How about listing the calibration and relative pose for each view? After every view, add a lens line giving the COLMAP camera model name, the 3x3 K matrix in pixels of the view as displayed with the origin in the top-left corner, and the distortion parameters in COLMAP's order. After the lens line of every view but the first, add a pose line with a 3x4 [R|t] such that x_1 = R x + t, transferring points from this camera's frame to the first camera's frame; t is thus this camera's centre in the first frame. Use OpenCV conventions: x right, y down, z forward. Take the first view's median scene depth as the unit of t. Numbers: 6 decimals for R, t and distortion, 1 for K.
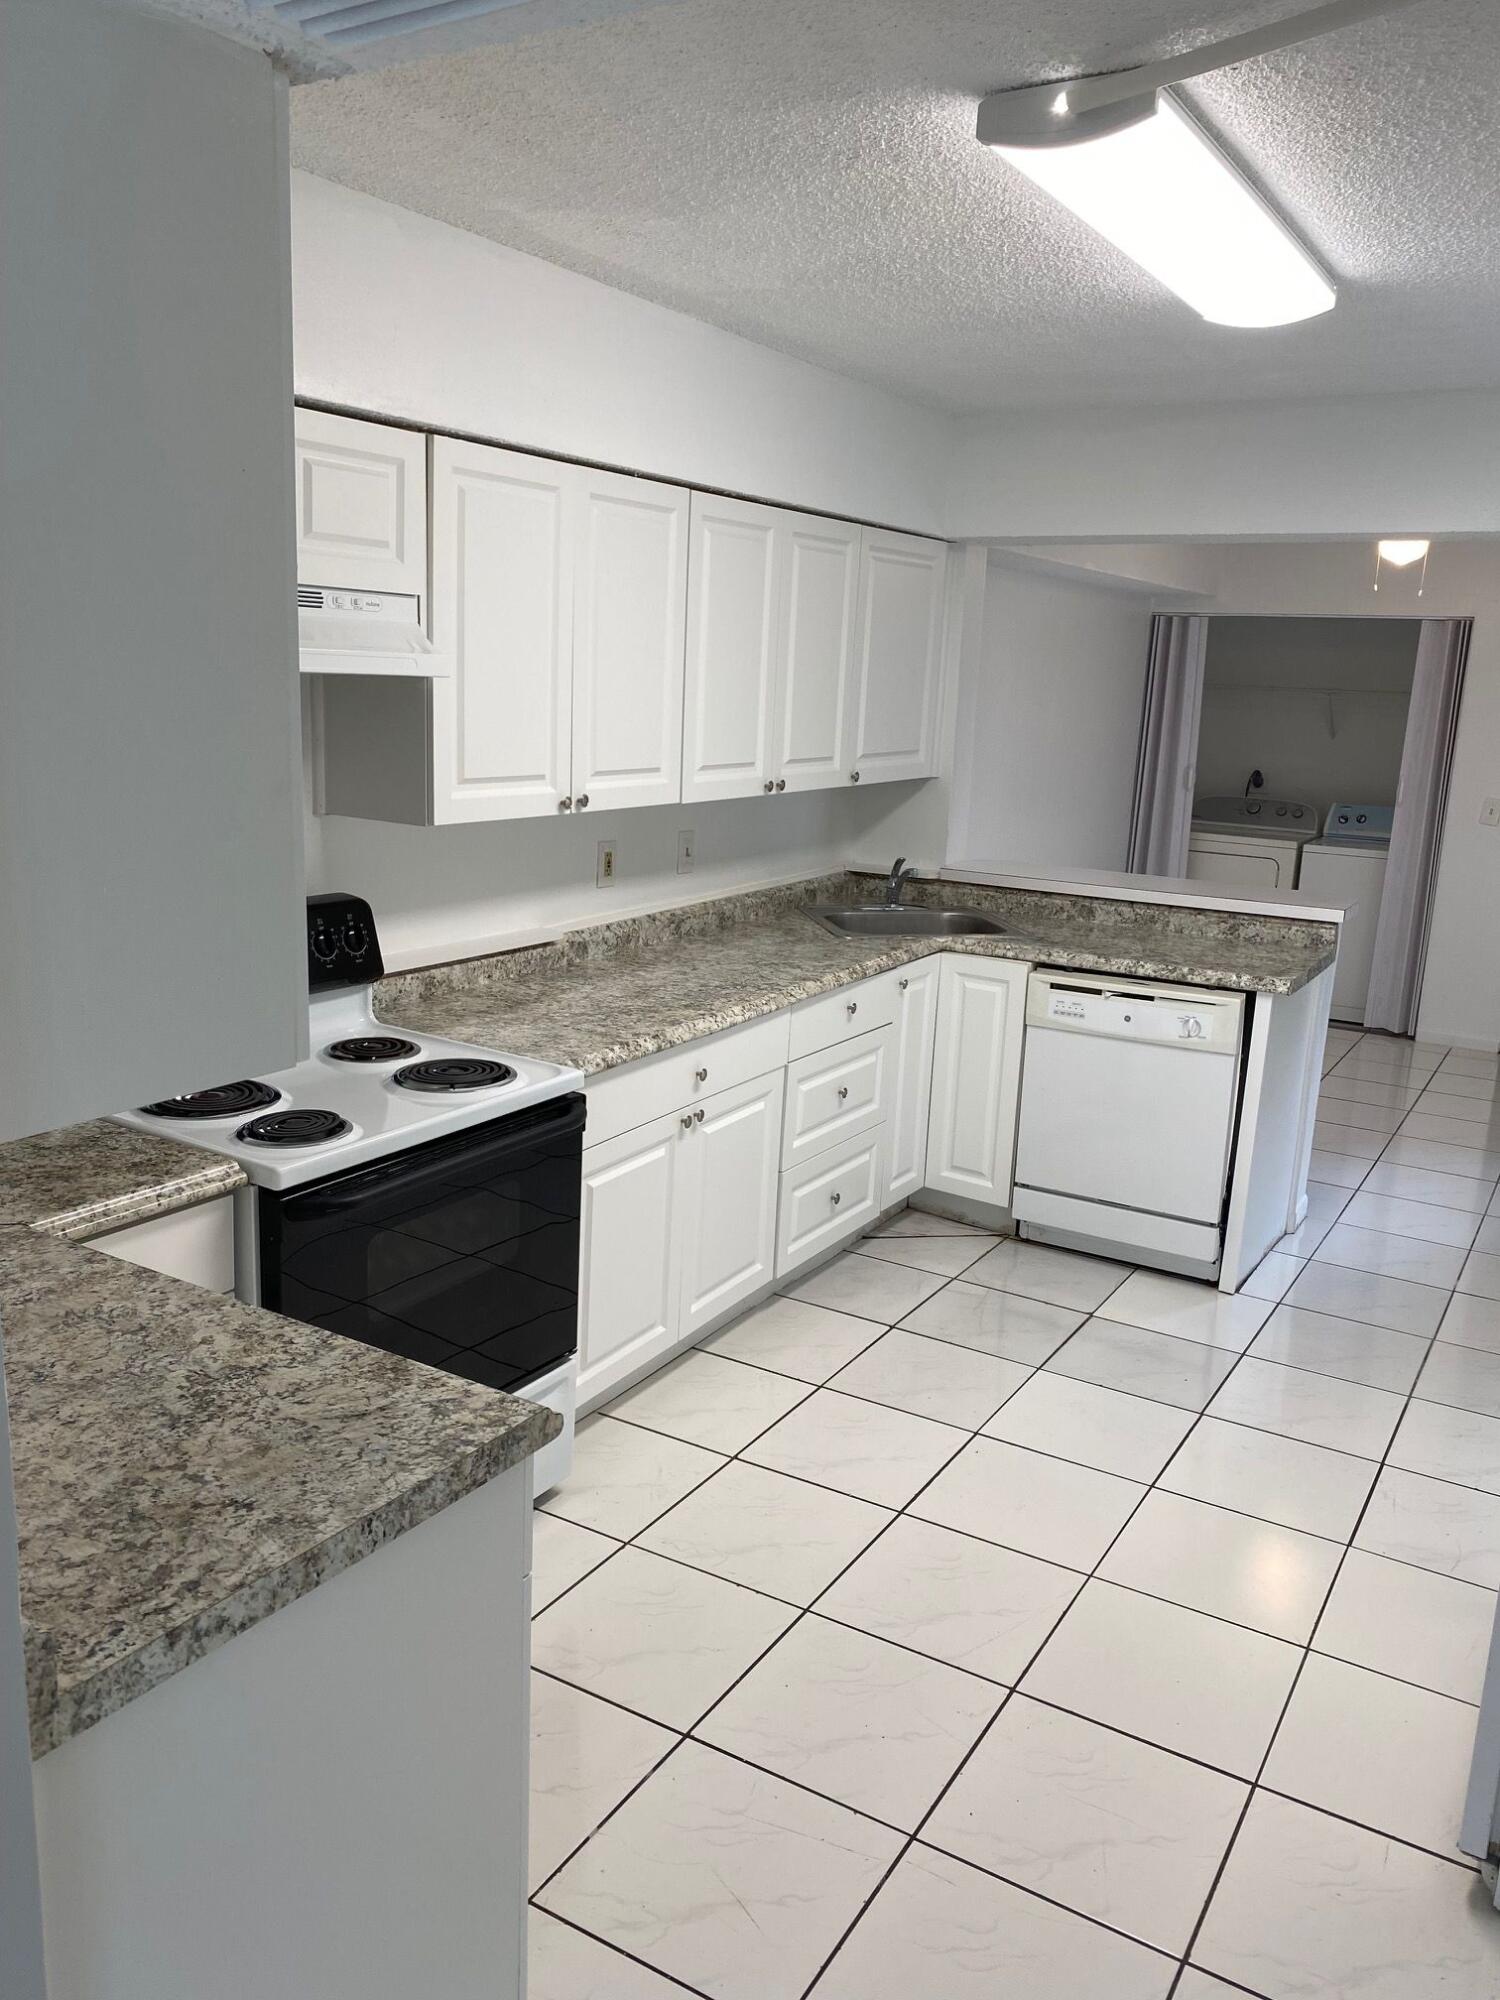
lens RADIAL K [[1543.6, 0, 748.5], [0, 1543.6, 1008.3], [0, 0, 1]] dist [0.021139, -0.014939]
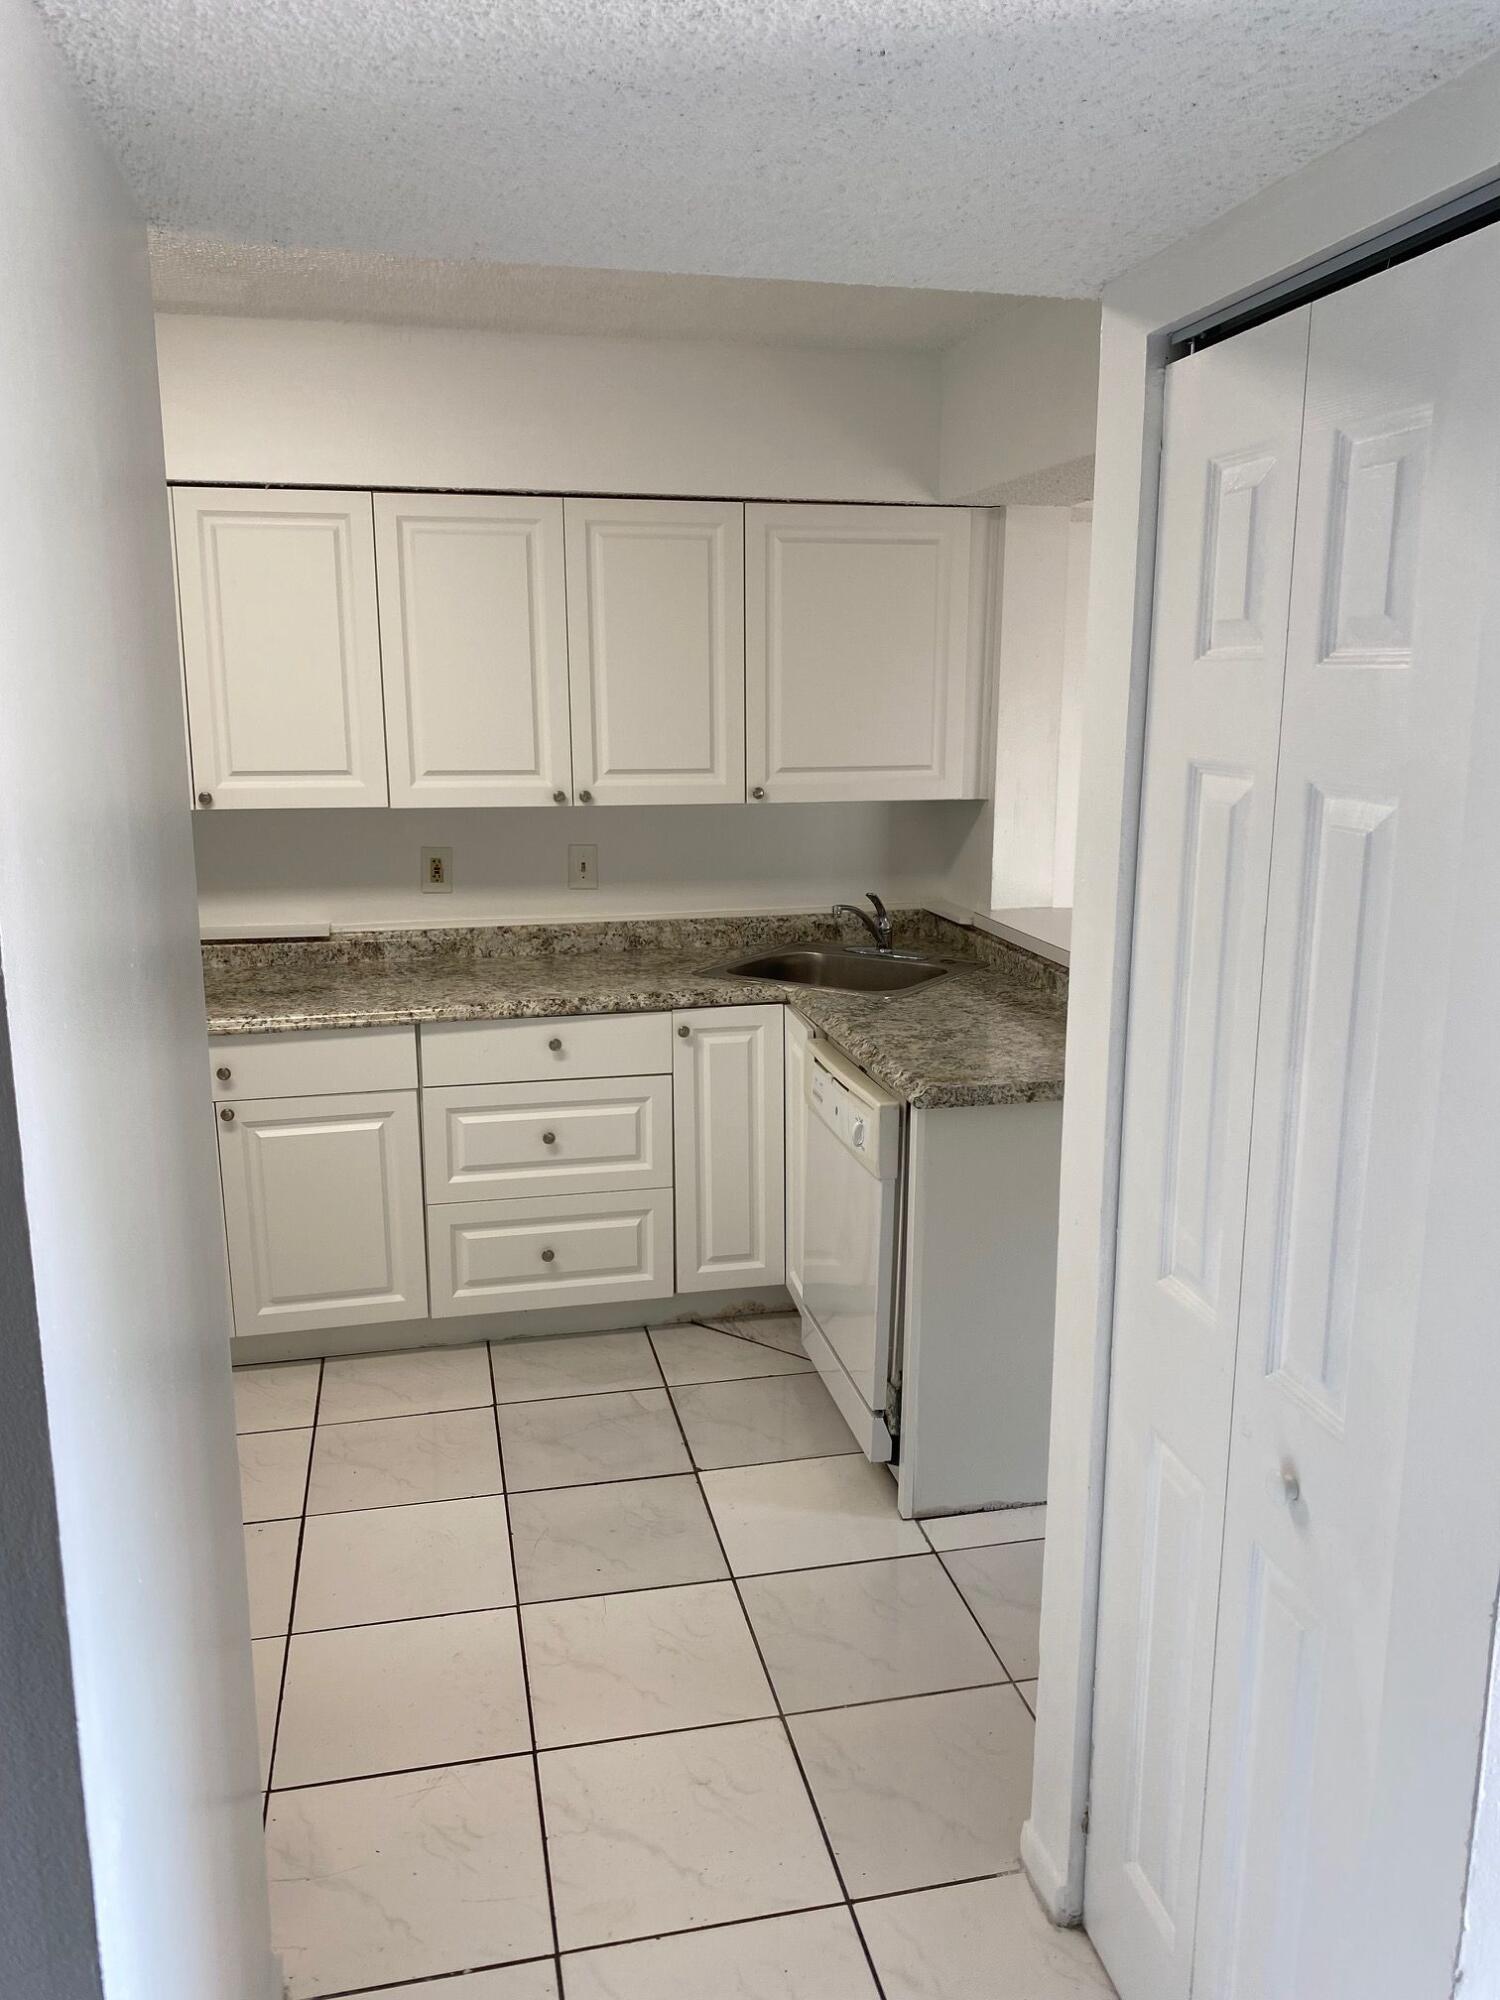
lens RADIAL K [[1543.6, 0, 751.4], [0, 1543.6, 993.7], [0, 0, 1]] dist [0.021139, -0.014939]
pose [[0.707218, 0.109399, -0.698480, 0.810955], [-0.133942, 0.990796, 0.019564, -0.065256], [0.694192, 0.079720, 0.715362, 0.462114]]
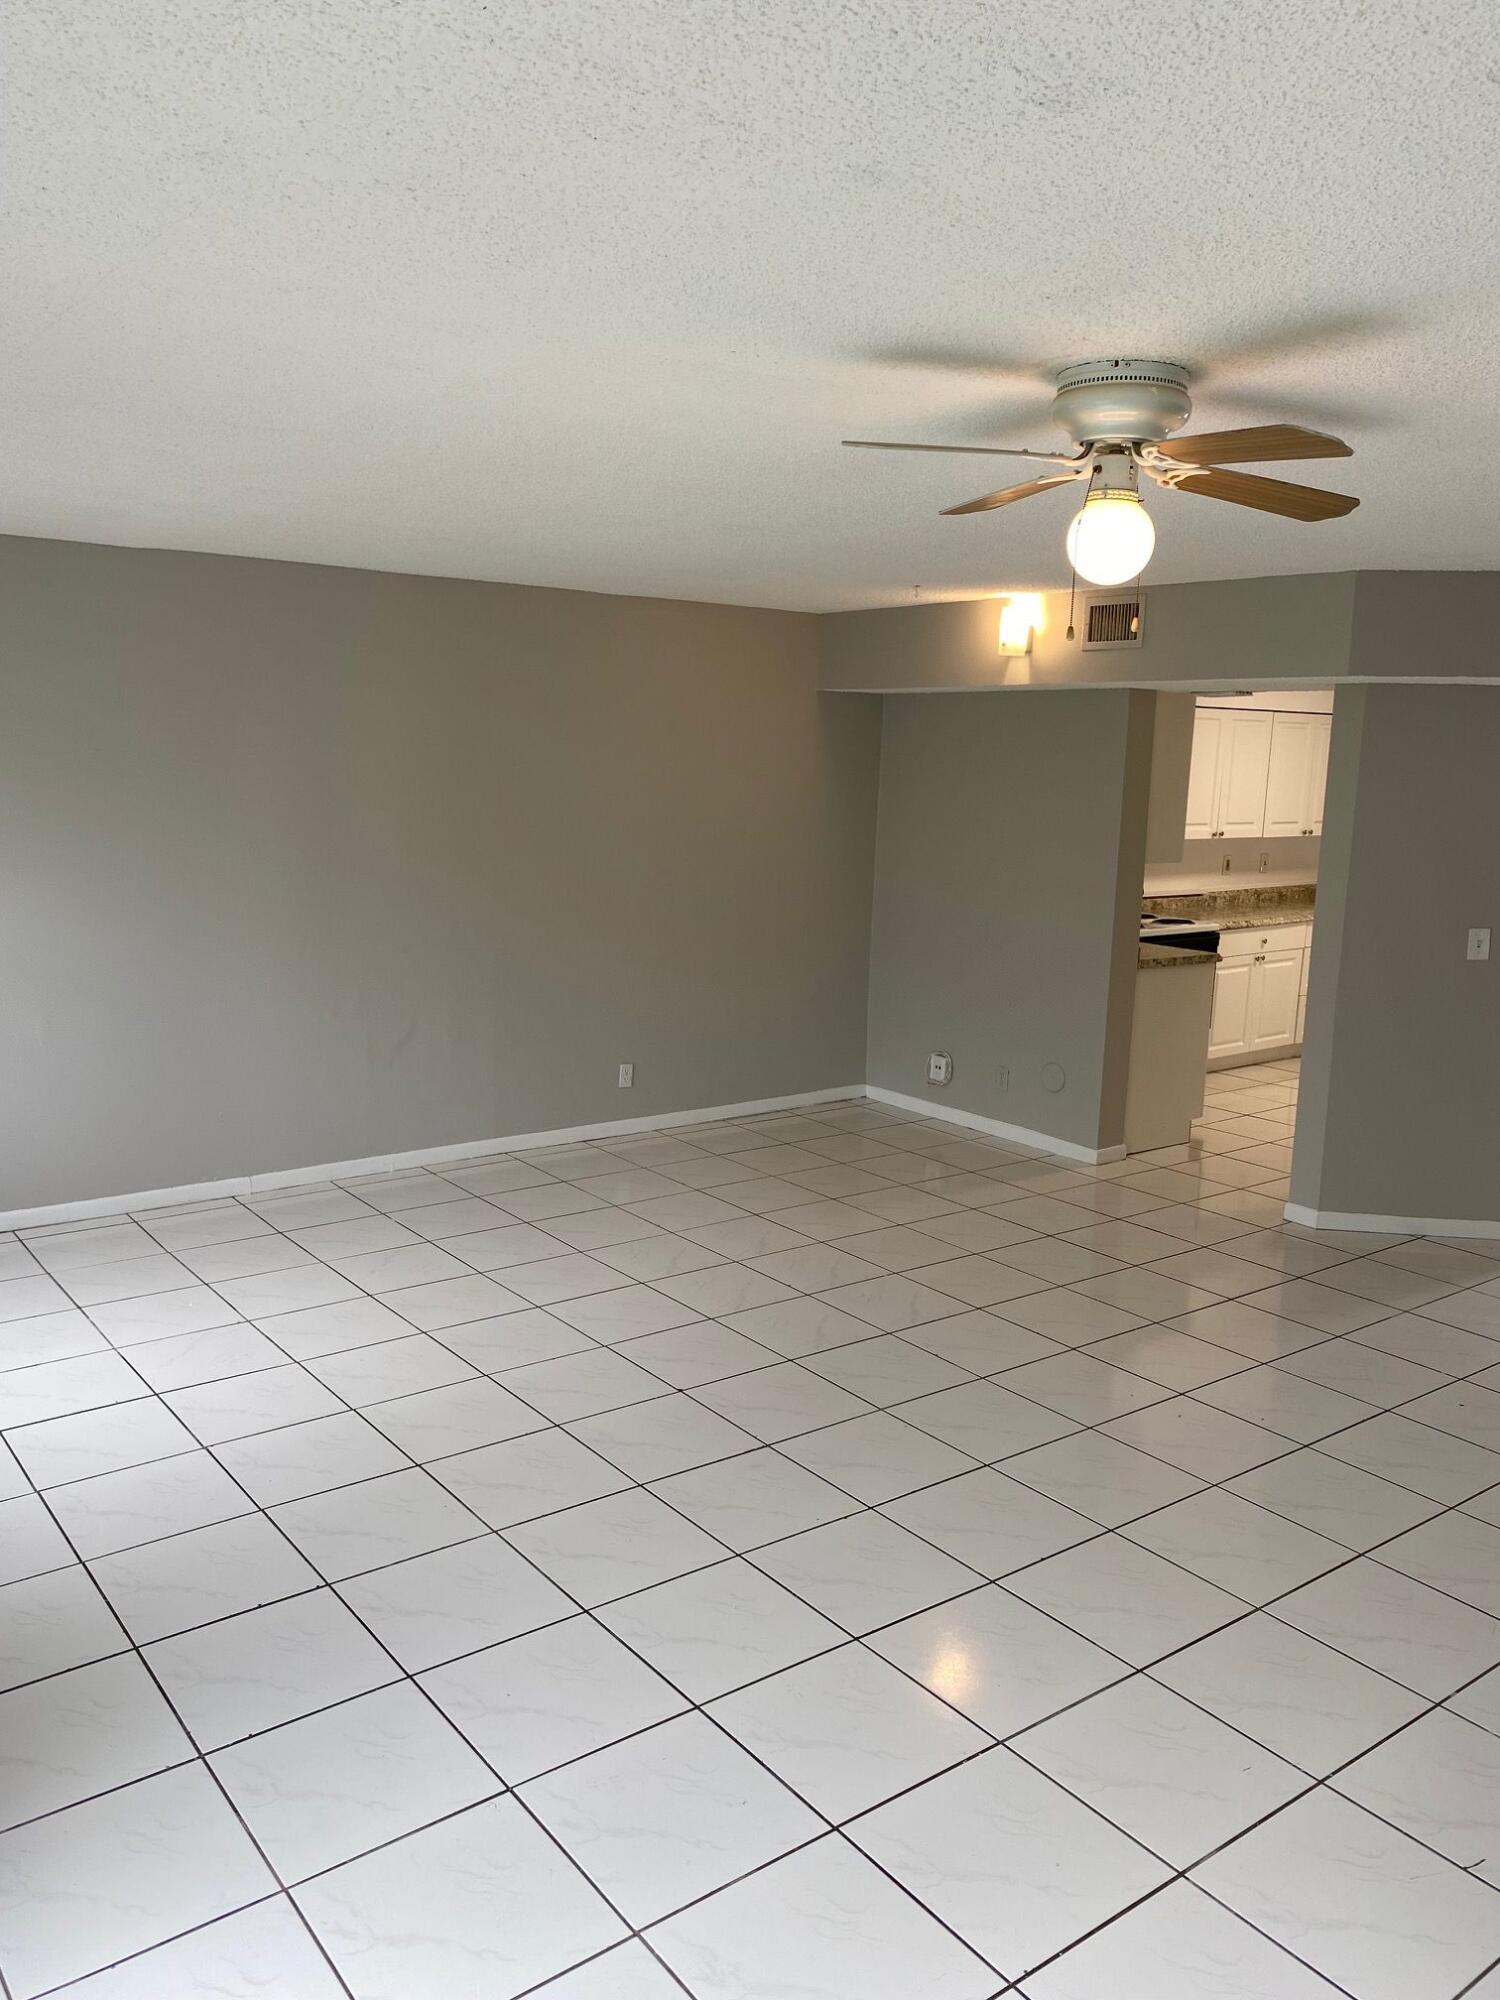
lens RADIAL K [[1543.6, 0, 742.4], [0, 1543.6, 1001.3], [0, 0, 1]] dist [0.021139, -0.014939]
pose [[0.930935, 0.049367, -0.361832, 0.085400], [-0.072481, 0.996087, -0.050578, 0.297844], [0.357919, 0.073311, 0.930870, -1.490059]]
